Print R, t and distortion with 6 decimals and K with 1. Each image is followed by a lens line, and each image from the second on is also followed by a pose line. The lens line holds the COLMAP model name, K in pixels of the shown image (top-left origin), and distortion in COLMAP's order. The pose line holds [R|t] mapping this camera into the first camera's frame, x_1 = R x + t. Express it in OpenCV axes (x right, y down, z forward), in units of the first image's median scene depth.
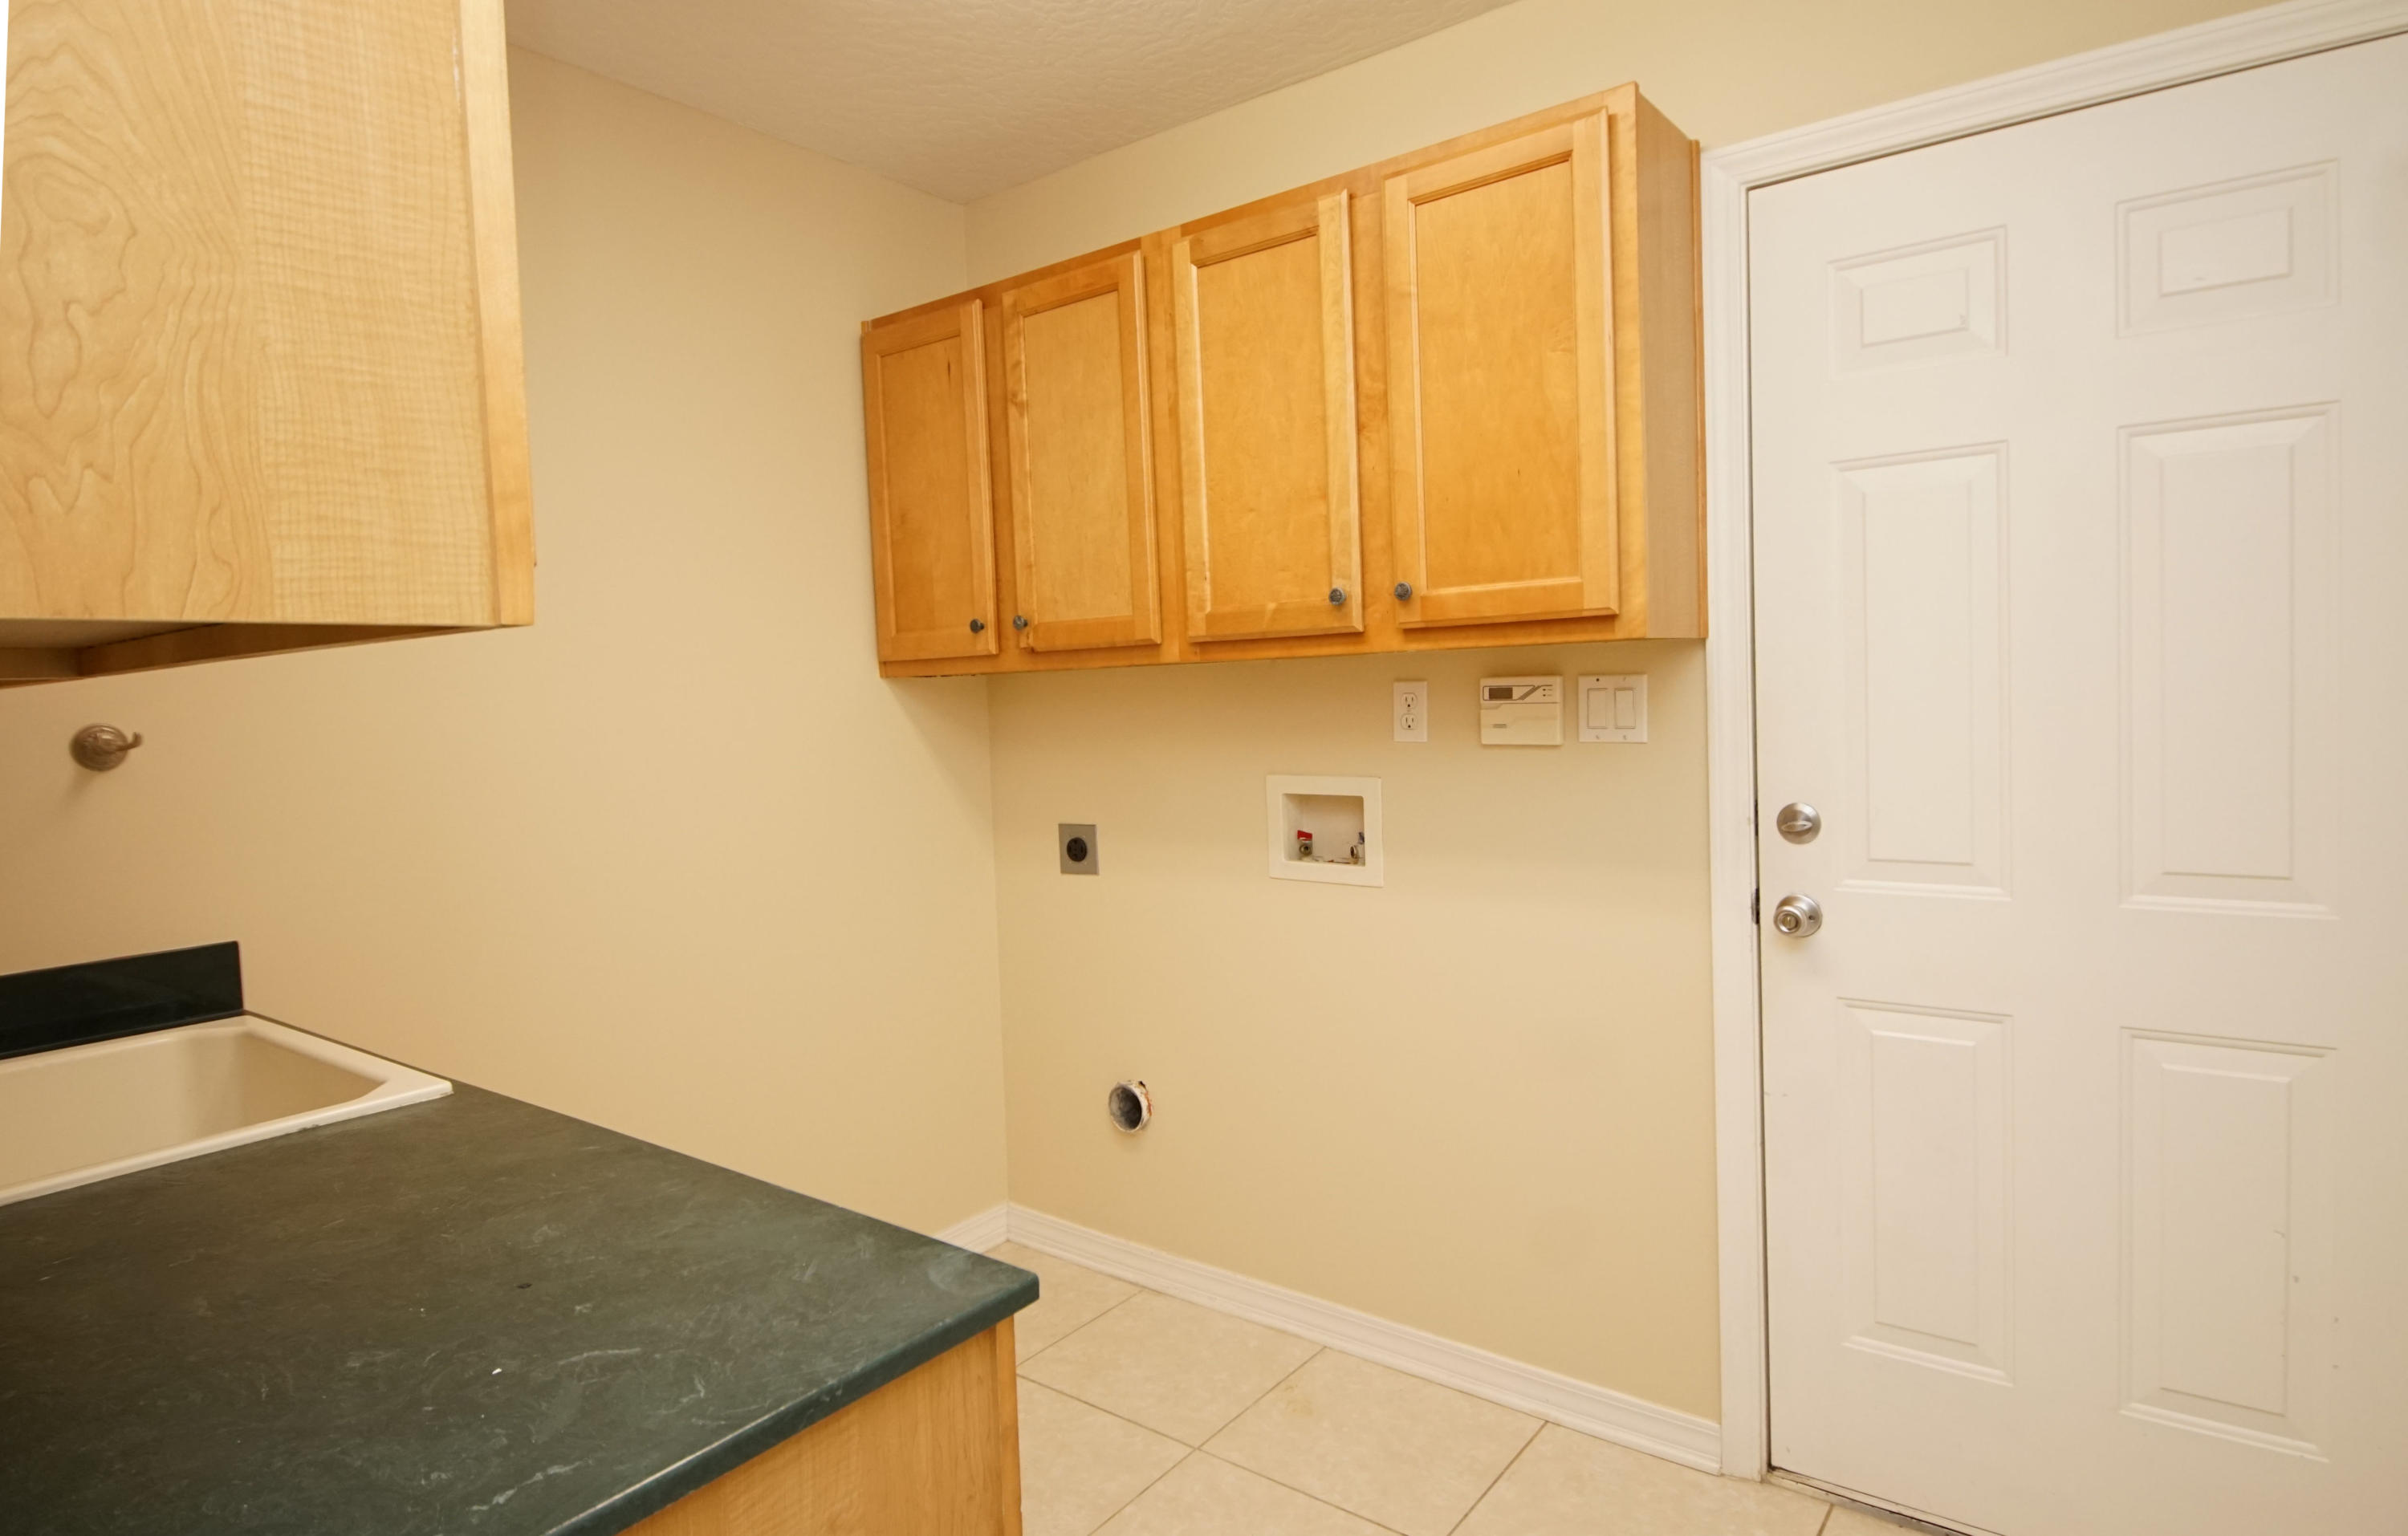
lens RADIAL K [[1306.1, 0, 1206.5], [0, 1306.1, 751.3], [0, 0, 1]] dist [0.051612, -0.041533]
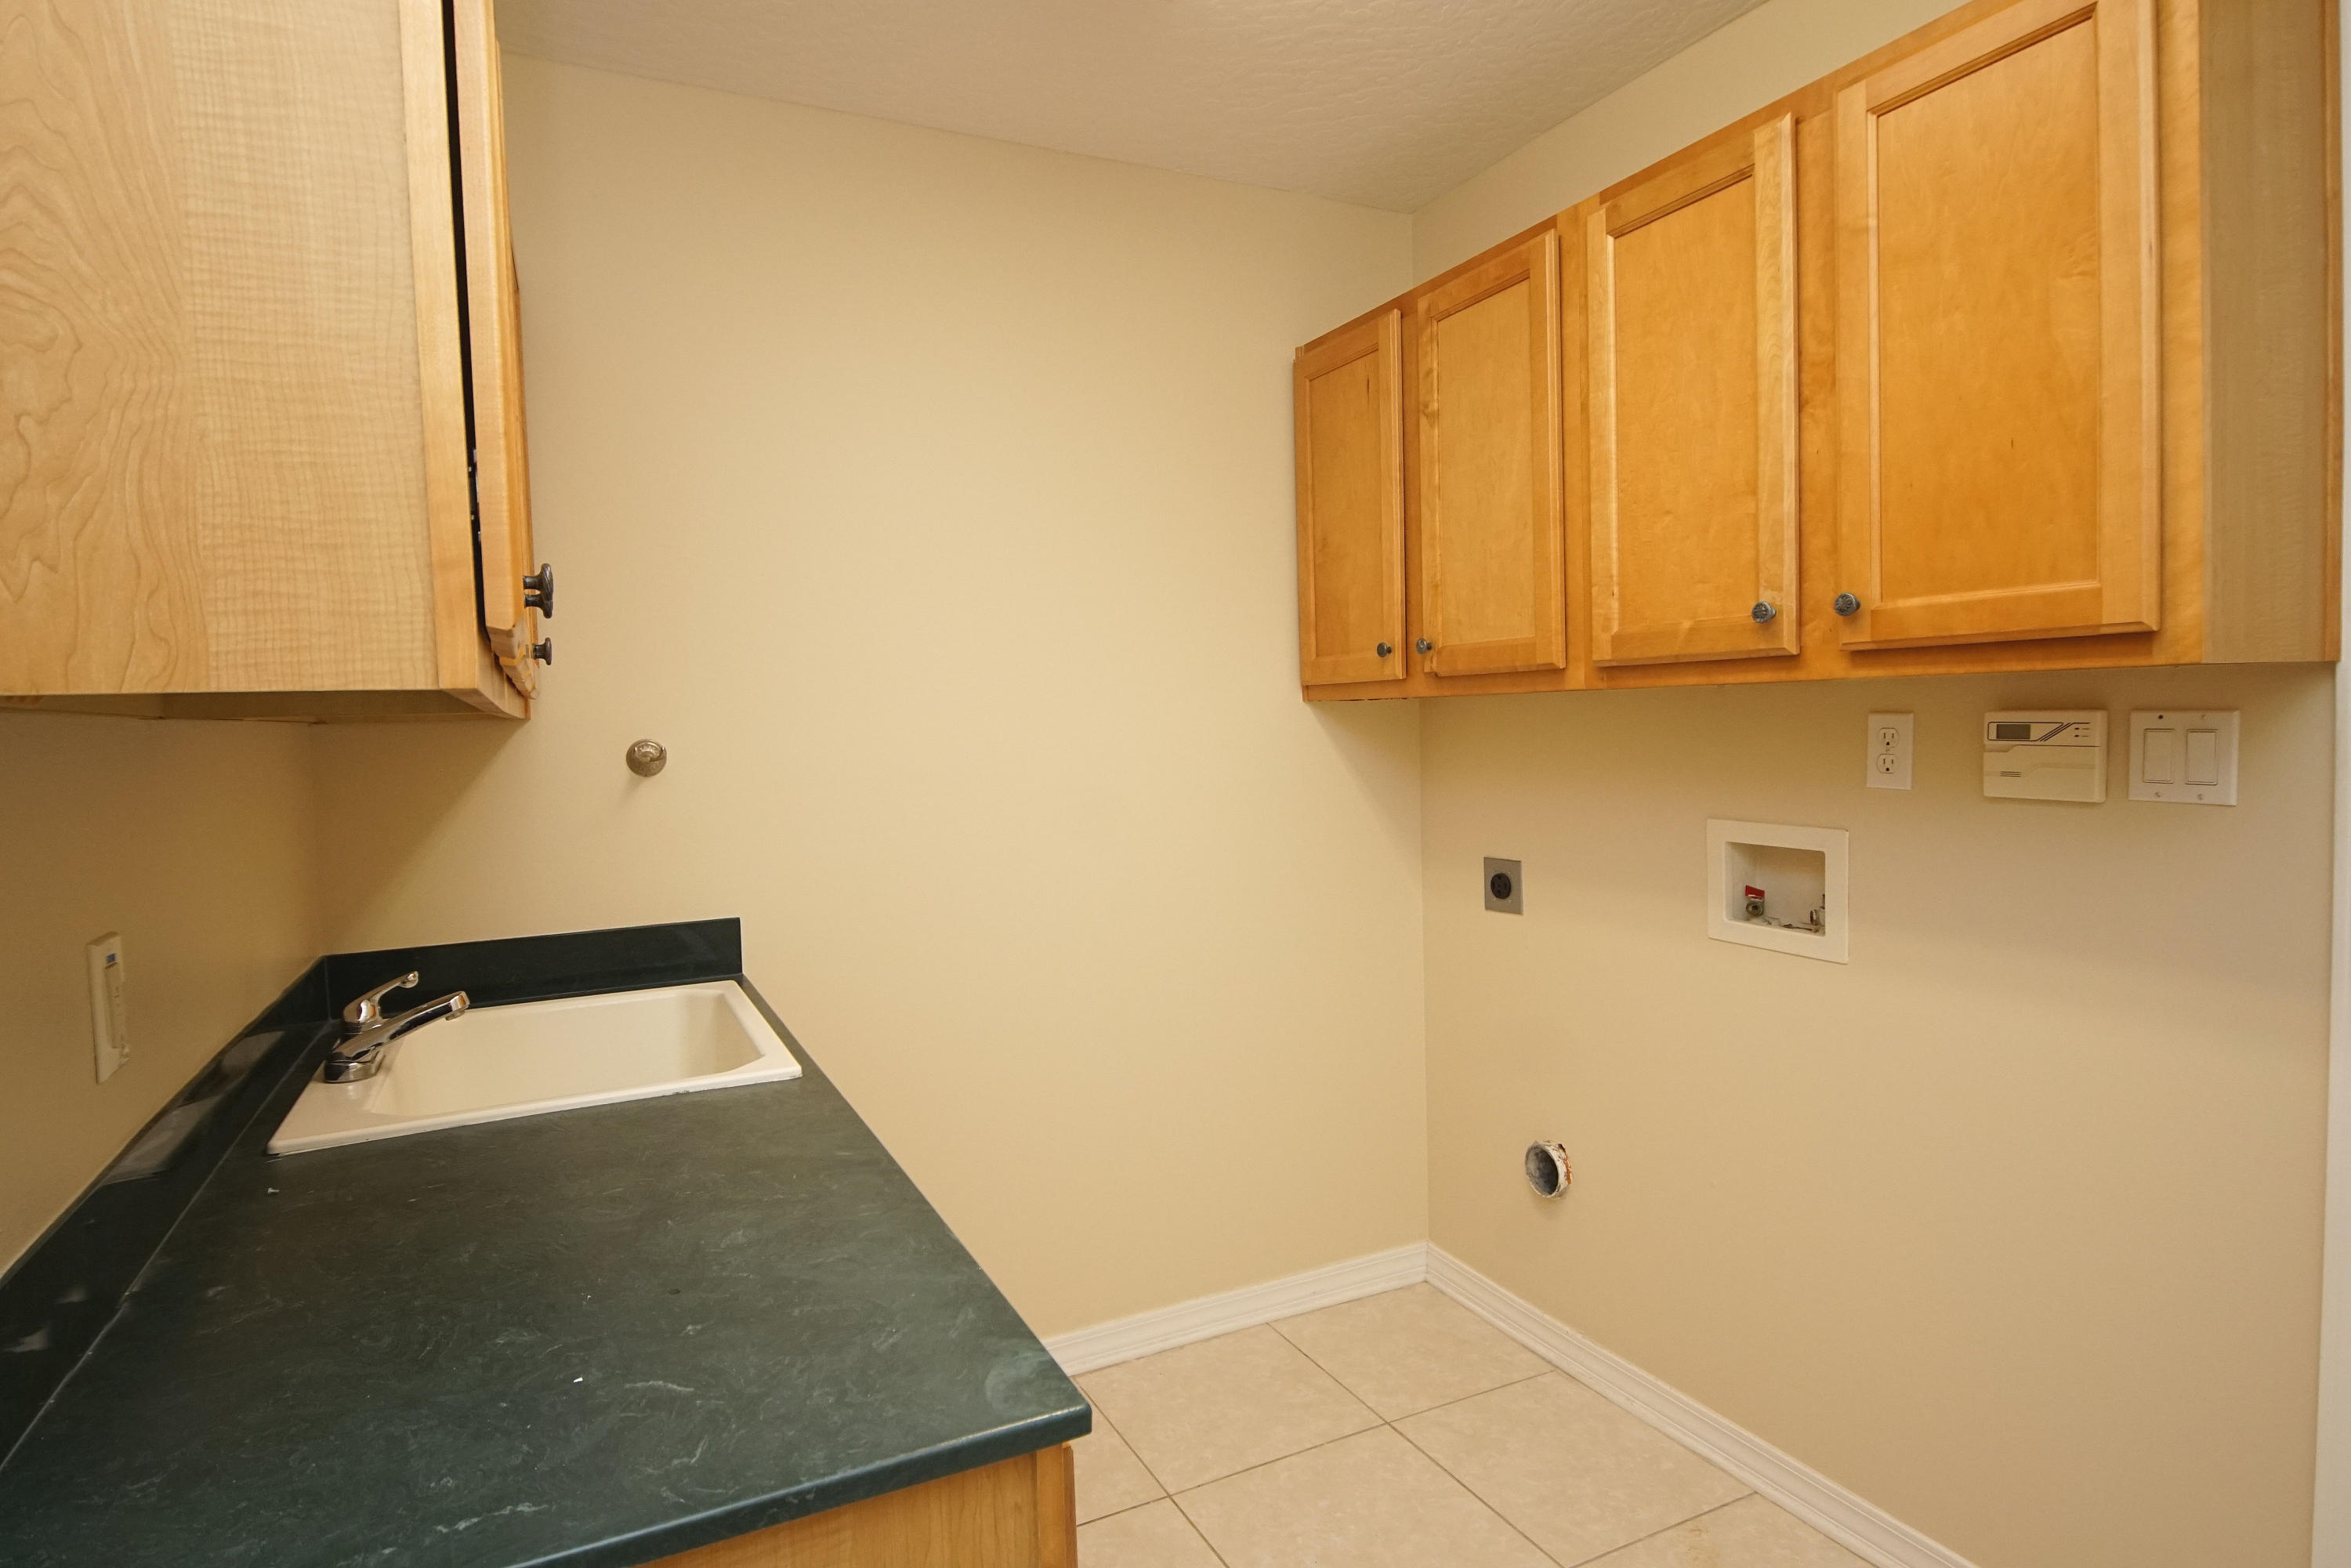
lens RADIAL K [[1262.4, 0, 1175.5], [0, 1262.4, 777.3], [0, 0, 1]] dist [0.039672, -0.034905]
pose [[0.893784, 0.035656, -0.447078, 0.148945], [-0.029376, 0.999348, 0.020975, -0.023212], [0.447534, -0.005614, 0.894249, 0.133595]]
